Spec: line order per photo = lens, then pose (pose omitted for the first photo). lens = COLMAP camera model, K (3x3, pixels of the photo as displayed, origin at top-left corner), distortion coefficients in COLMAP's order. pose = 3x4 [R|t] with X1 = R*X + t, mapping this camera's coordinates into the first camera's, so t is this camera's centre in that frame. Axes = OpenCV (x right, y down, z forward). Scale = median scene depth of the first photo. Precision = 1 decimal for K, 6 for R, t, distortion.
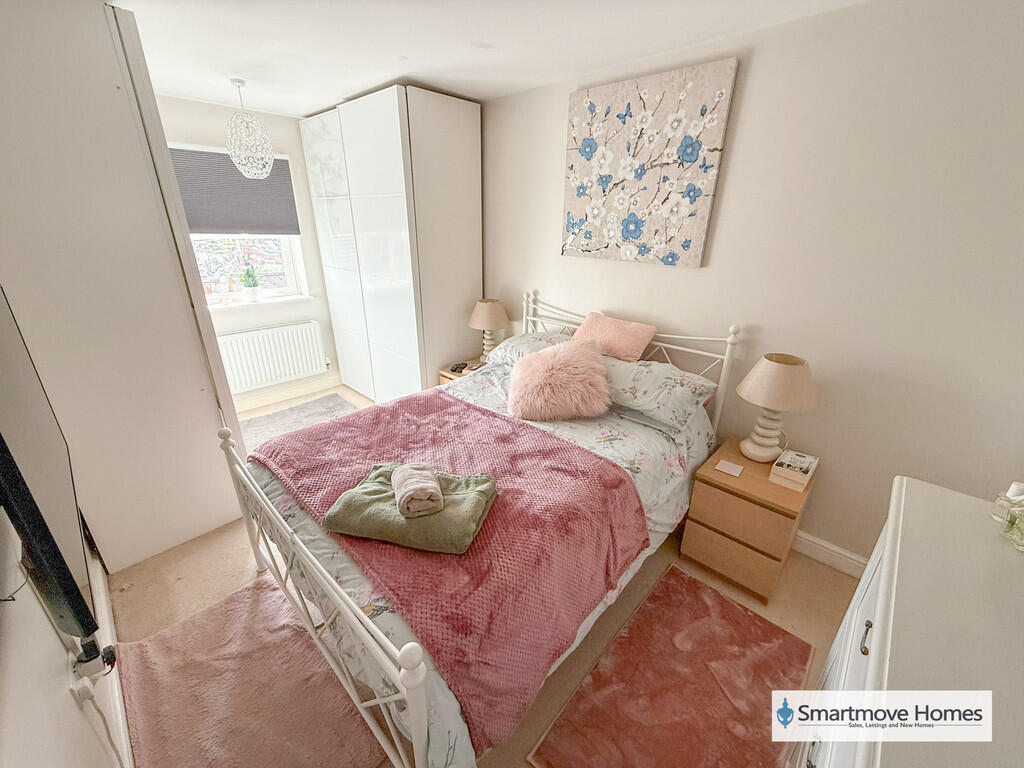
lens RADIAL K [[409.4, 0, 511.2], [0, 409.4, 383.3], [0, 0, 1]] dist [0.000289, 0.000297]
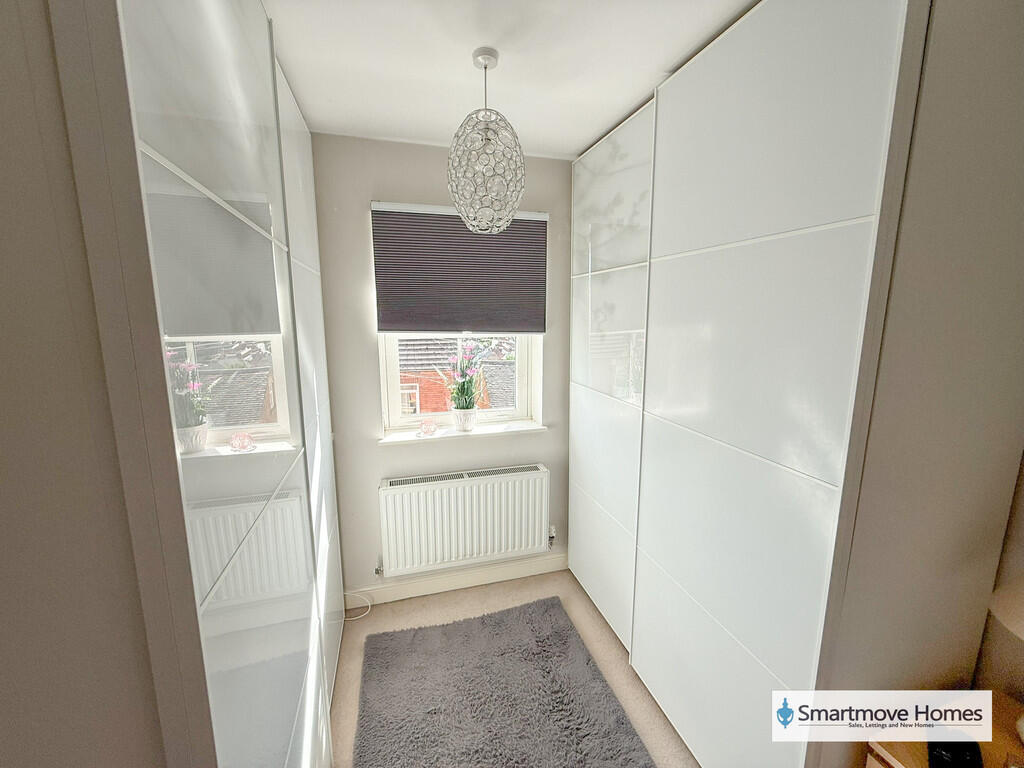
lens RADIAL K [[409.4, 0, 510.6], [0, 409.4, 381.7], [0, 0, 1]] dist [0.000289, 0.000297]
pose [[0.863168, 0.068633, -0.500231, -0.247109], [-0.174419, 0.970261, -0.167844, -0.179149], [0.473835, 0.232127, 0.849469, 0.470106]]
